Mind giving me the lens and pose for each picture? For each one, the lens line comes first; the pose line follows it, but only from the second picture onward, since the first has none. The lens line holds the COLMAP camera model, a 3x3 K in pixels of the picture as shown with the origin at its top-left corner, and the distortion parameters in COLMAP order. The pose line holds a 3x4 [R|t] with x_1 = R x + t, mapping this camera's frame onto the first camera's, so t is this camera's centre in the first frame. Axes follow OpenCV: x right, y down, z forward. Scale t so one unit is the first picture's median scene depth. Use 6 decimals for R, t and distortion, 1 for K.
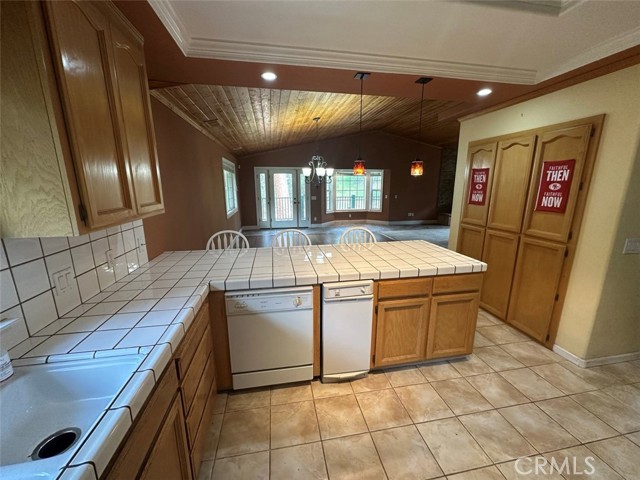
lens RADIAL K [[251.0, 0, 320.0], [0, 251.0, 240.0], [0, 0, 1]] dist [-0.001613, 0.000075]
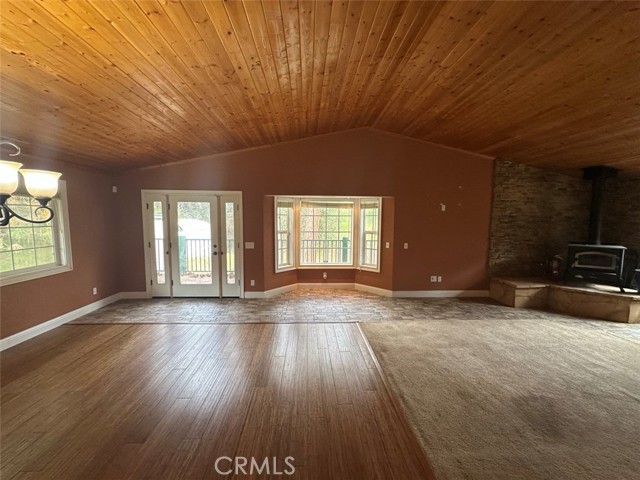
lens RADIAL K [[255.4, 0, 320.0], [0, 255.4, 240.0], [0, 0, 1]] dist [-0.001403, 0.000227]
pose [[0.990995, 0.023999, -0.131733, 0.199807], [-0.041843, 0.990041, -0.134414, -0.107168], [0.127195, 0.138715, 0.982130, 0.452679]]
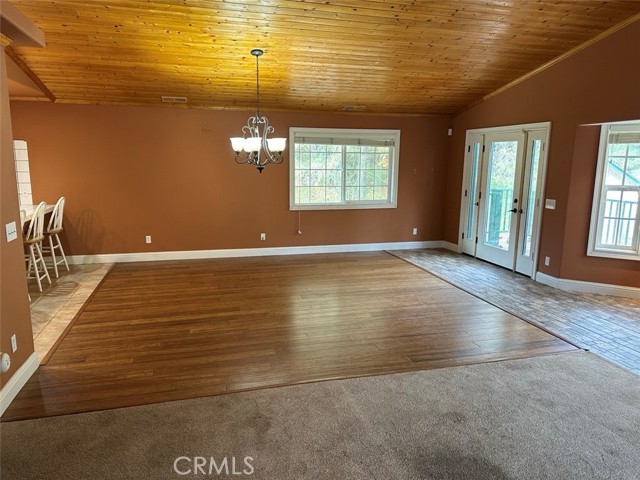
lens RADIAL K [[451.5, 0, 318.8], [0, 451.5, 237.4], [0, 0, 1]] dist [0.079950, -0.080894]
pose [[0.080572, 0.174113, -0.981424, 0.602555], [-0.229006, 0.961519, 0.151781, -0.141528], [0.970085, 0.212522, 0.117345, 0.589474]]
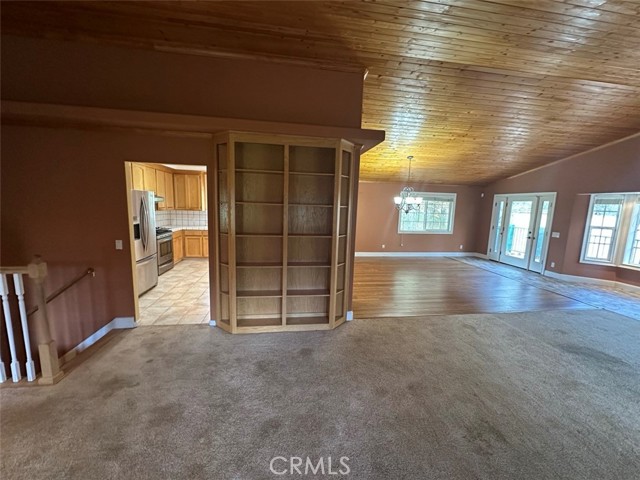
lens RADIAL K [[255.4, 0, 320.0], [0, 255.4, 240.0], [0, 0, 1]] dist [-0.001403, 0.000227]
pose [[-0.037543, 0.138913, -0.989593, 0.691135], [-0.249202, 0.957702, 0.143891, -0.090131], [0.967724, 0.252011, -0.001338, 0.360563]]
